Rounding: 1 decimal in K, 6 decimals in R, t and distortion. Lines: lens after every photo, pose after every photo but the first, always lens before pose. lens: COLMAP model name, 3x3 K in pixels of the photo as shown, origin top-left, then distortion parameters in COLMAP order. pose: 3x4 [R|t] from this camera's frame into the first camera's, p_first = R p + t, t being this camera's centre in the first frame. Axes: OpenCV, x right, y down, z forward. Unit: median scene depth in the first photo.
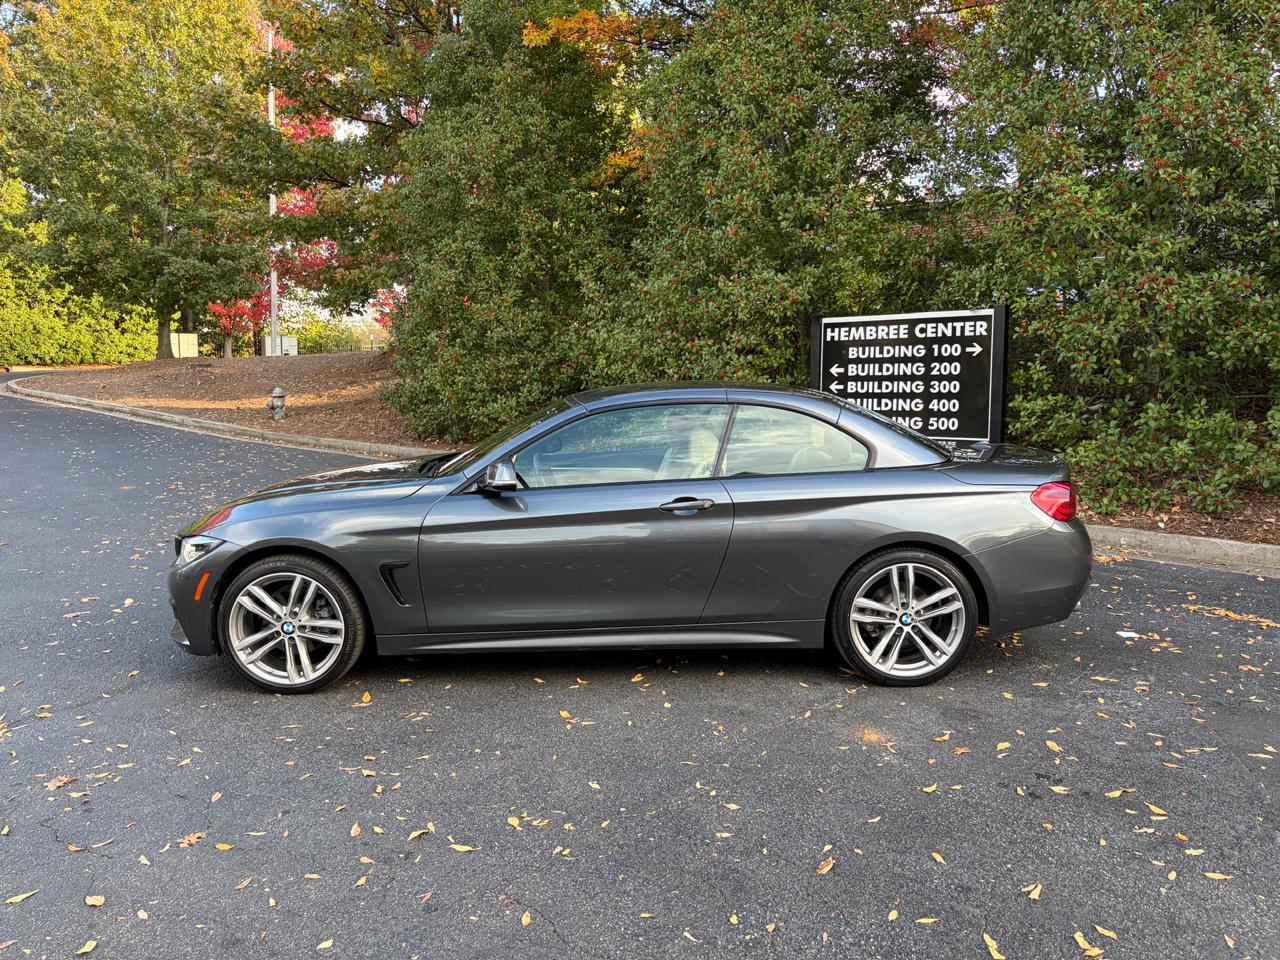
lens RADIAL K [[973.4, 0, 640.0], [0, 973.4, 480.0], [0, 0, 1]] dist [0.045167, -0.047652]
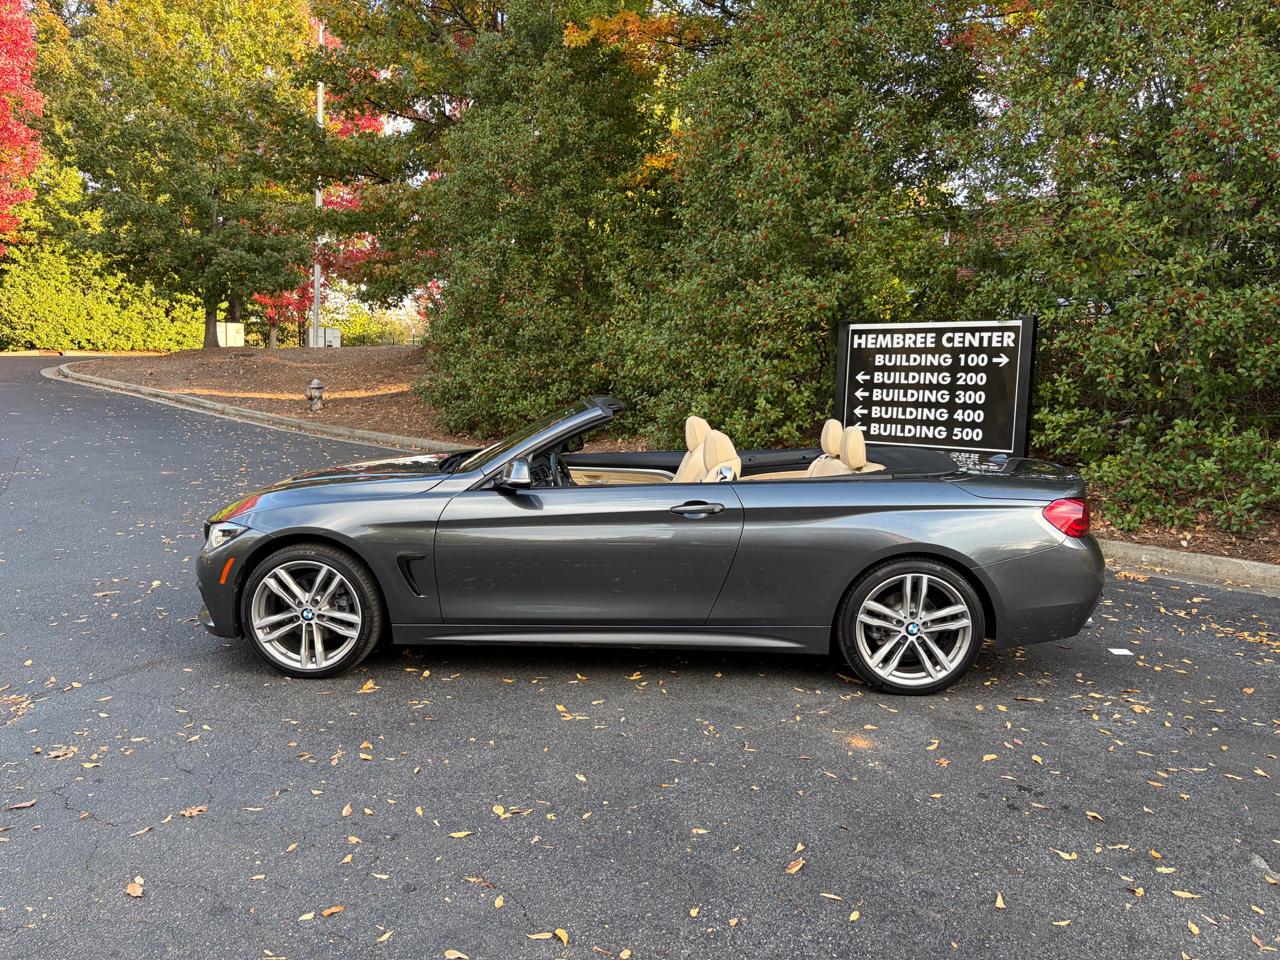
lens RADIAL K [[973.4, 0, 636.7], [0, 973.4, 488.5], [0, 0, 1]] dist [0.041426, -0.037660]
pose [[0.998630, 0.031736, -0.041603, 0.016979], [-0.031355, 0.999461, 0.009775, -0.001500], [0.041891, -0.008457, 0.999086, -0.008096]]
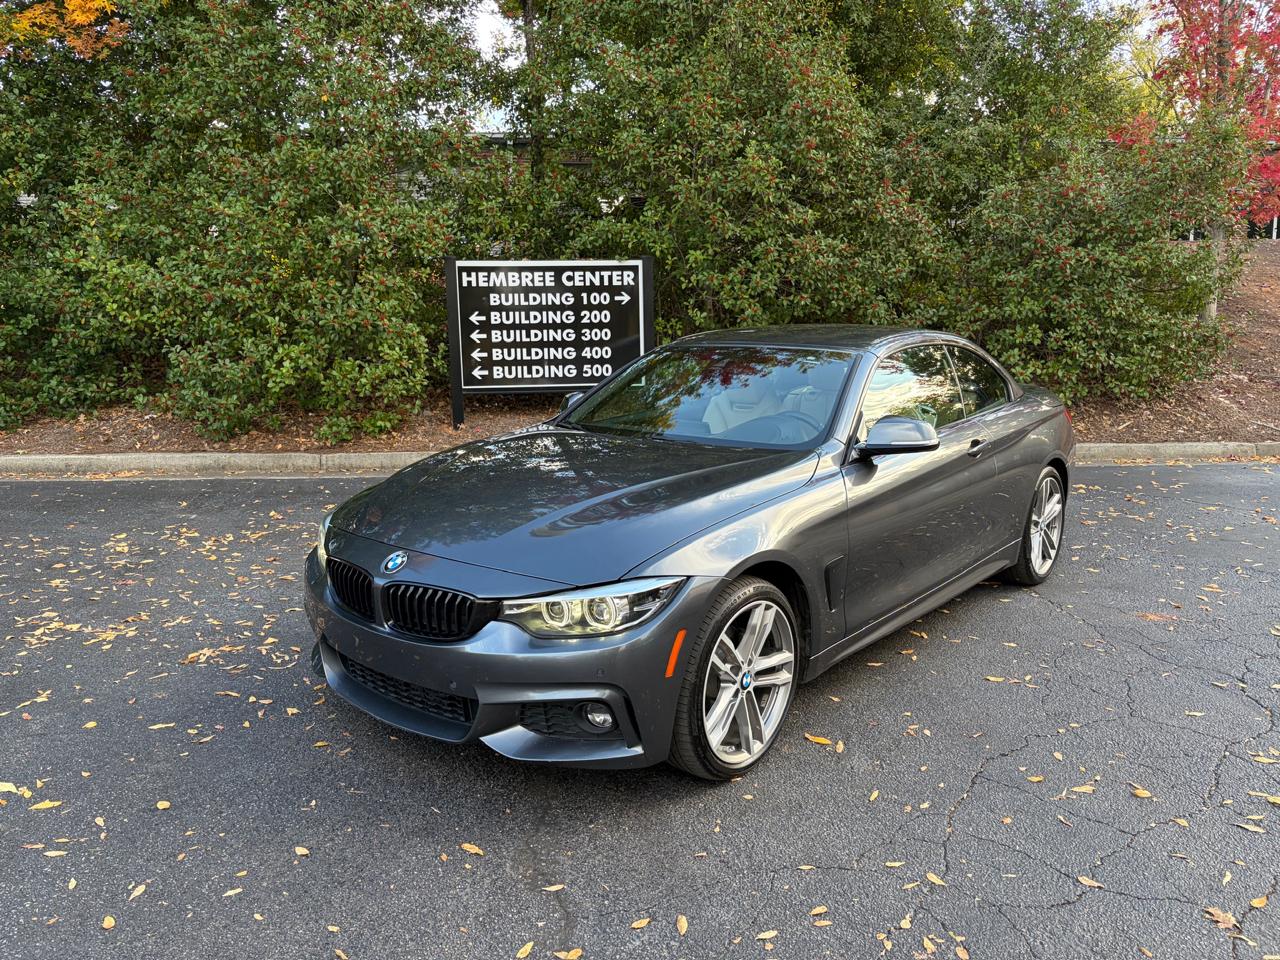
lens RADIAL K [[970.5, 0, 636.1], [0, 970.5, 478.6], [0, 0, 1]] dist [0.052870, -0.057045]
pose [[0.689072, -0.122035, 0.714344, -0.399910], [0.083540, 0.992524, 0.088974, -0.031353], [-0.719862, -0.001633, 0.694115, 0.252078]]
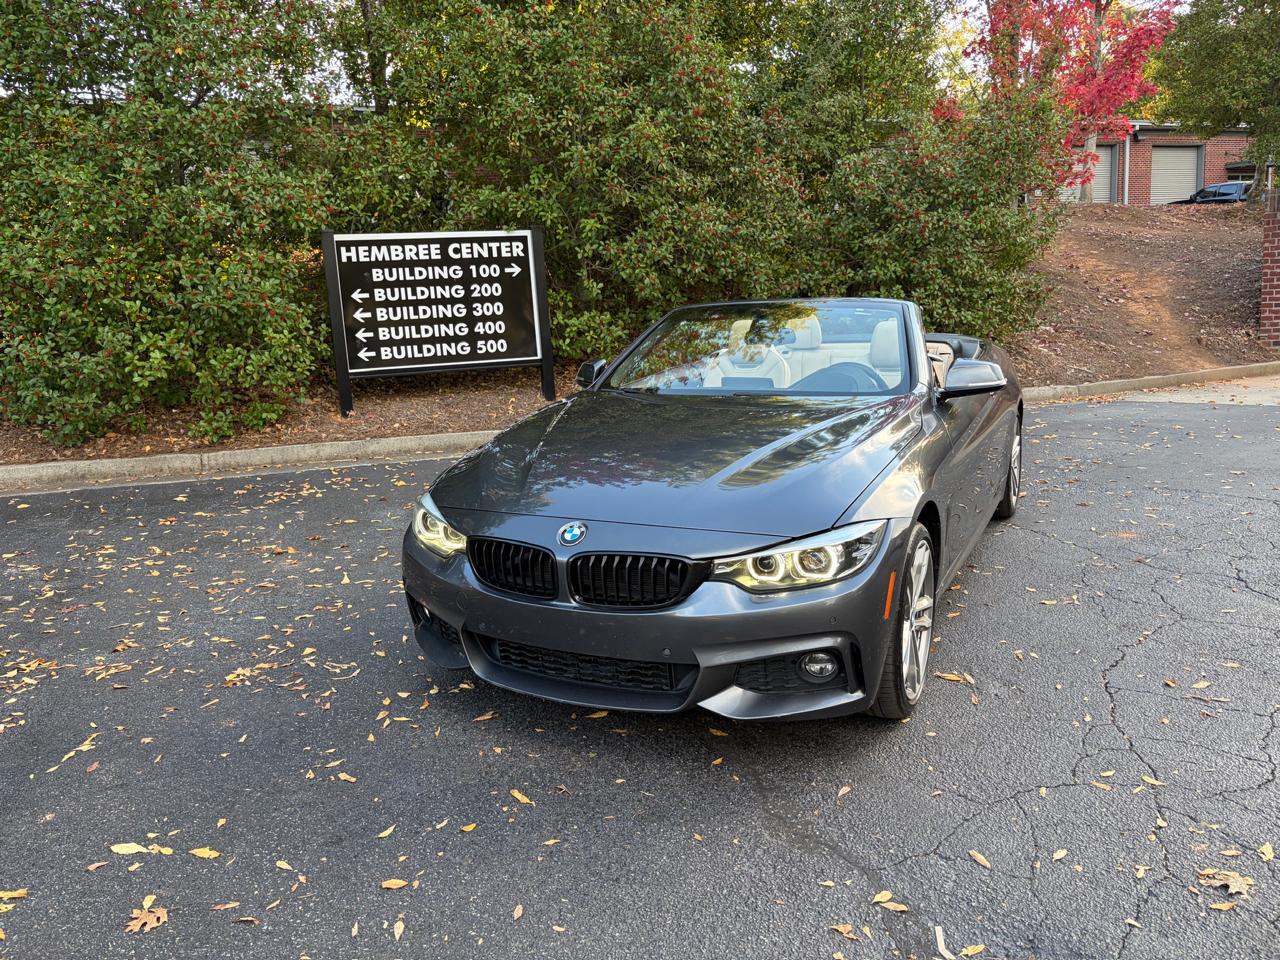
lens RADIAL K [[976.2, 0, 640.0], [0, 976.2, 480.0], [0, 0, 1]] dist [0.012334, 0.010701]
pose [[0.487275, -0.183592, 0.853731, -0.474870], [0.133143, 0.981839, 0.135148, -0.037612], [-0.863039, 0.047814, 0.502869, 0.371065]]
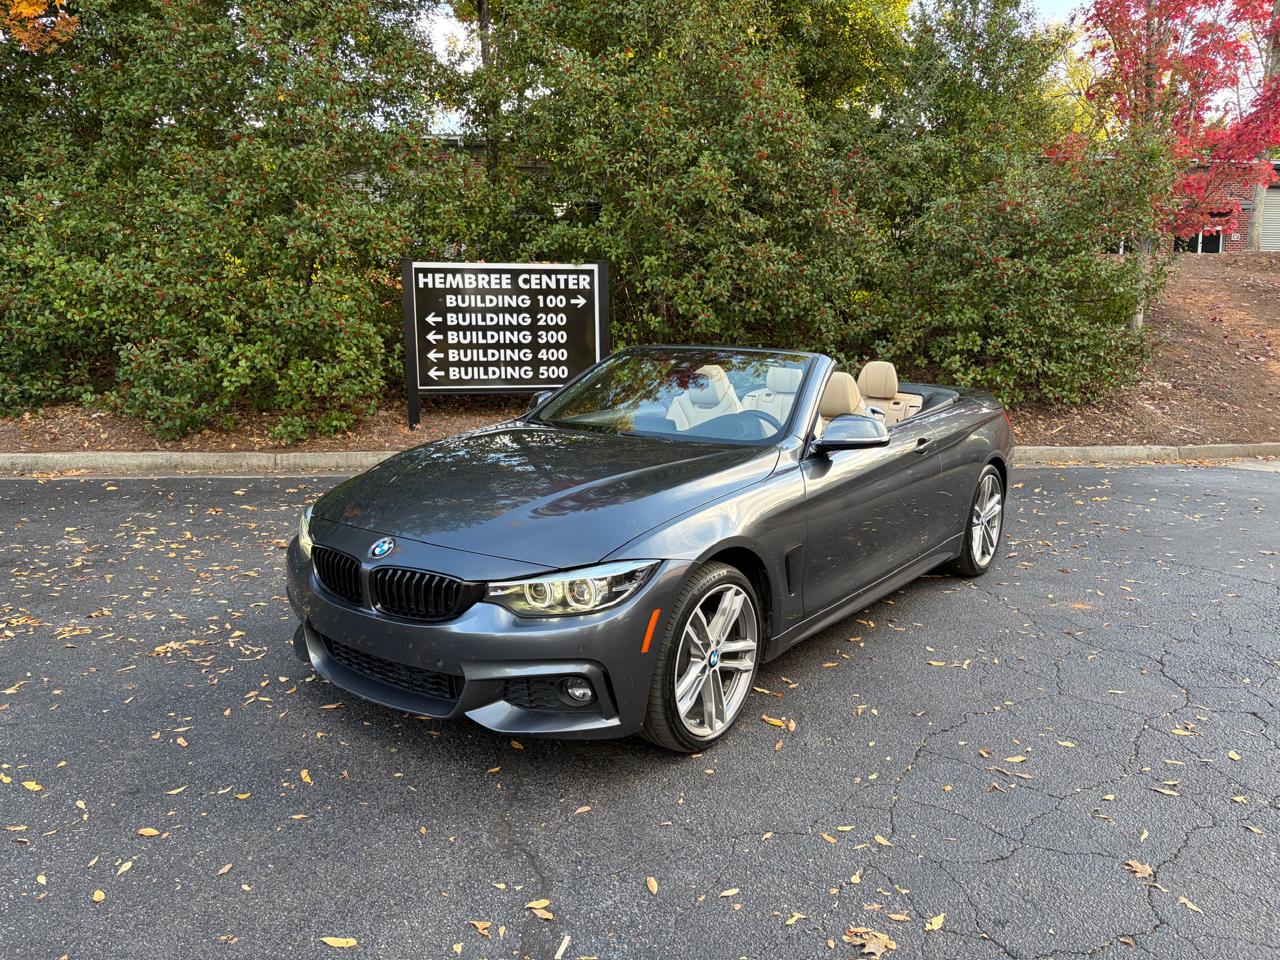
lens RADIAL K [[973.4, 0, 640.0], [0, 973.4, 480.0], [0, 0, 1]] dist [0.045167, -0.047652]
pose [[0.647208, -0.118327, 0.753074, -0.419992], [0.076286, 0.992974, 0.090460, -0.029681], [-0.758487, -0.001098, 0.651687, 0.243585]]
